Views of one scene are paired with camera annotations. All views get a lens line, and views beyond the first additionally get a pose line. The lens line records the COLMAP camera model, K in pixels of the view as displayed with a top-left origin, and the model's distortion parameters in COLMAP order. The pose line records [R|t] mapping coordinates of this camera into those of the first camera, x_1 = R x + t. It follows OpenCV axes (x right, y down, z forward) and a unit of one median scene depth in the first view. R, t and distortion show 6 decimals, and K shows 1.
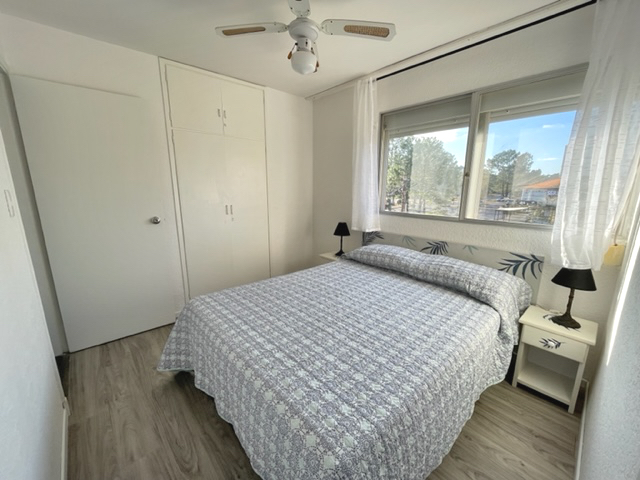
lens RADIAL K [[261.8, 0, 320.3], [0, 261.8, 239.0], [0, 0, 1]] dist [0.001149, -0.000048]
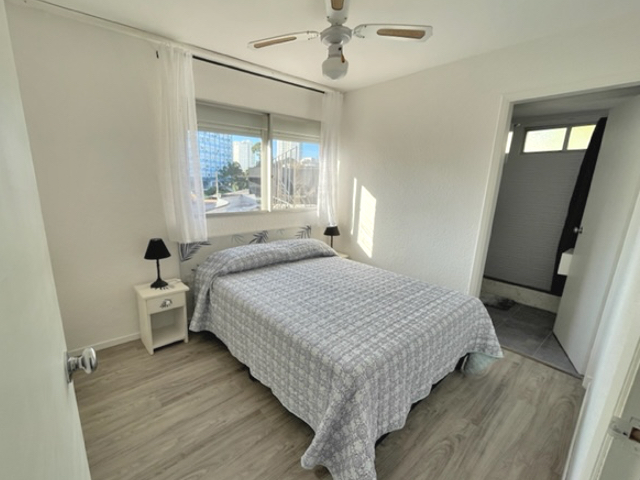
lens RADIAL K [[261.8, 0, 319.2], [0, 261.8, 240.1], [0, 0, 1]] dist [0.001149, -0.000048]
pose [[0.050360, -0.225275, 0.972993, -0.839724], [0.180611, 0.960221, 0.212970, -0.191894], [-0.982264, 0.165008, 0.089044, 0.764115]]
